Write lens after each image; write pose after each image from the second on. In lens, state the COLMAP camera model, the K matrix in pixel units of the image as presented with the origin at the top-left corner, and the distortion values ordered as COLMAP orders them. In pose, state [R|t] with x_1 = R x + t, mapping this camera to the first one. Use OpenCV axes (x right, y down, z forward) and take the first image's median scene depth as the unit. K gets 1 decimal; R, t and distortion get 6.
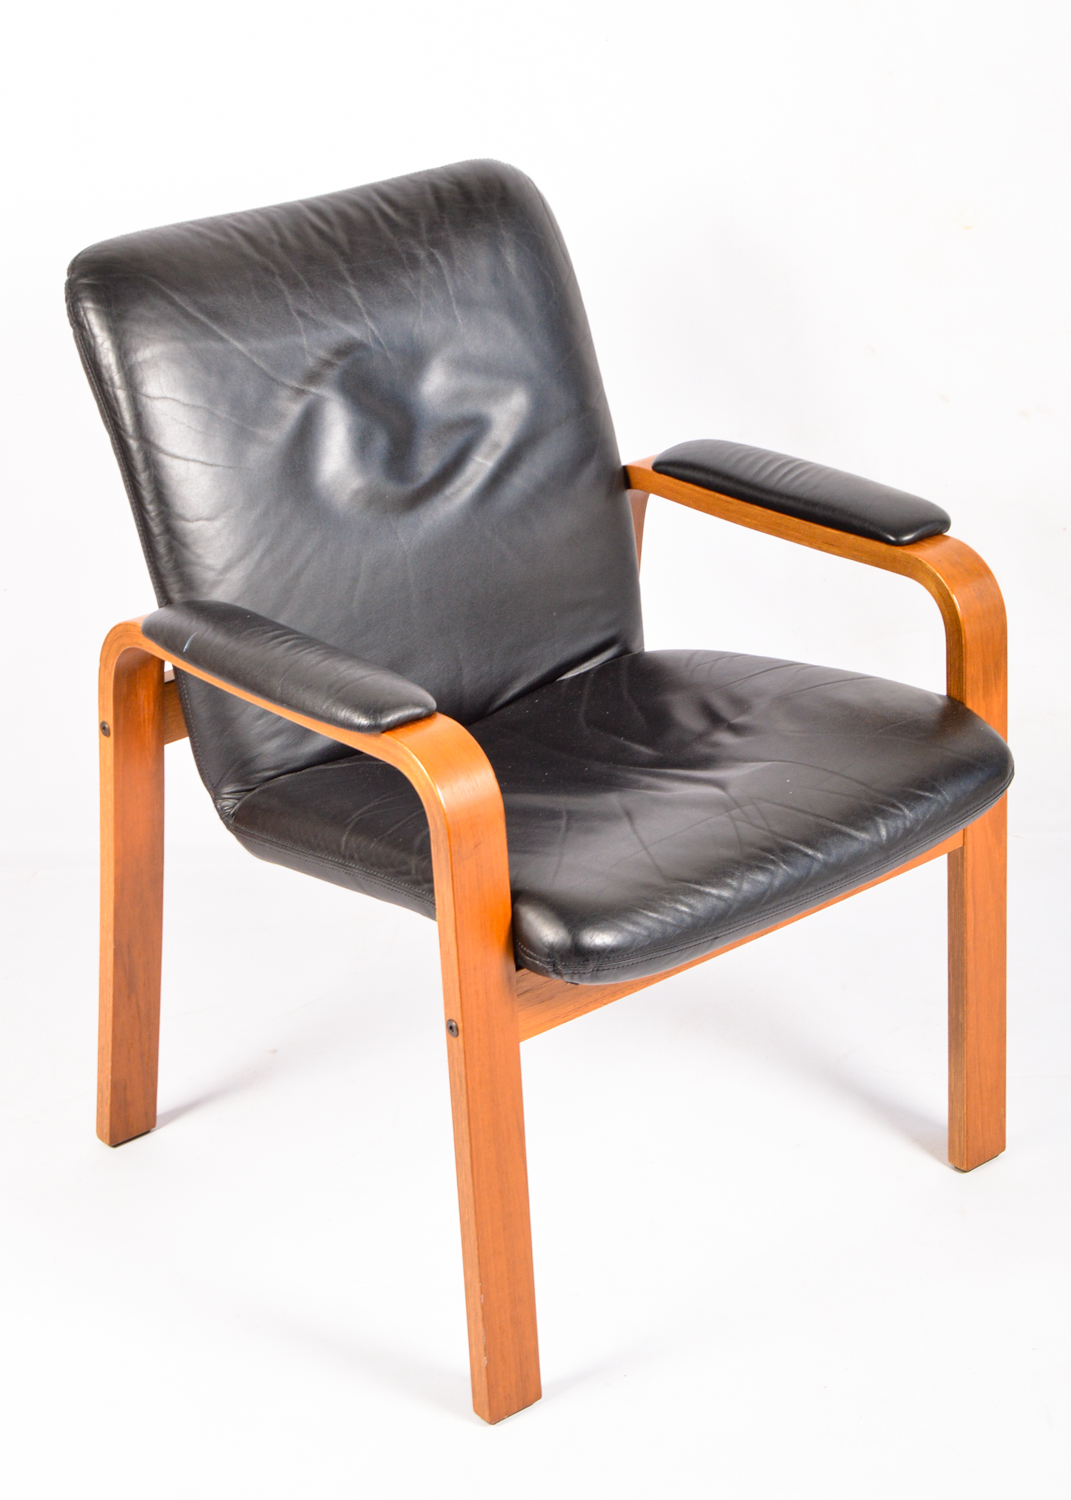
lens RADIAL K [[2972.9, 0, 530.5], [0, 2972.9, 742.6], [0, 0, 1]] dist [-0.015180, -0.004743]
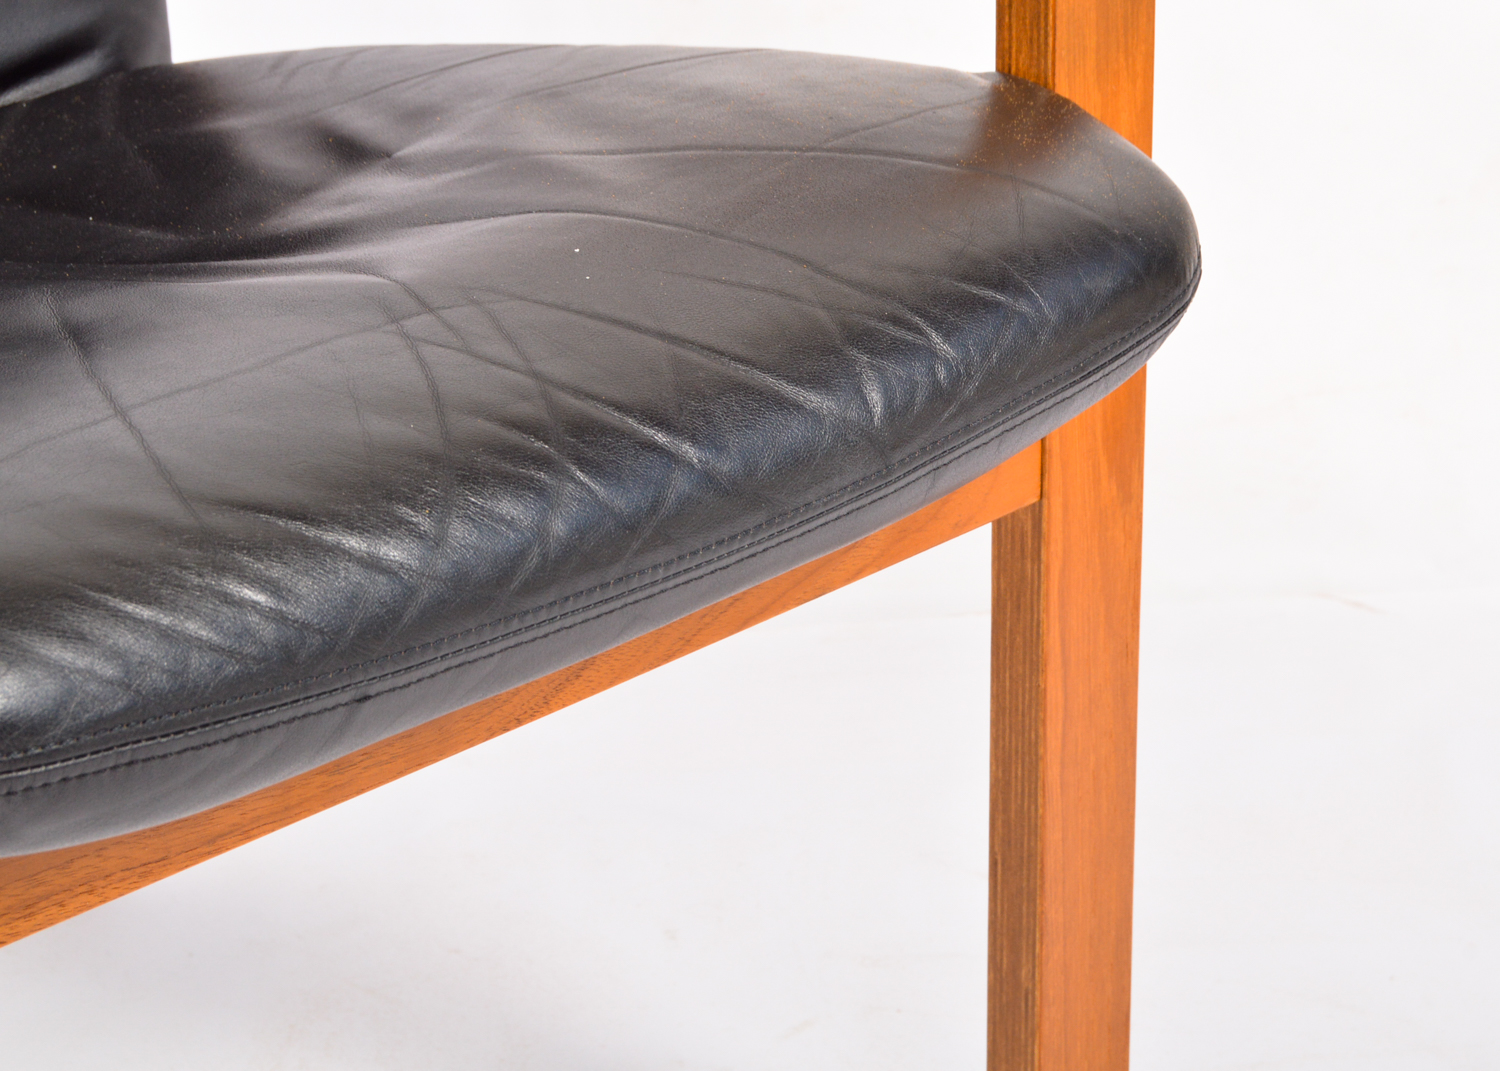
lens RADIAL K [[3738.2, 0, 750.0], [0, 3738.2, 535.5], [0, 0, 1]] dist [-0.051049, 0.891451]
pose [[0.986272, -0.013098, 0.164608, 0.035356], [0.020743, 0.998780, -0.044810, 0.059921], [-0.163821, 0.047609, 0.985341, 0.563084]]
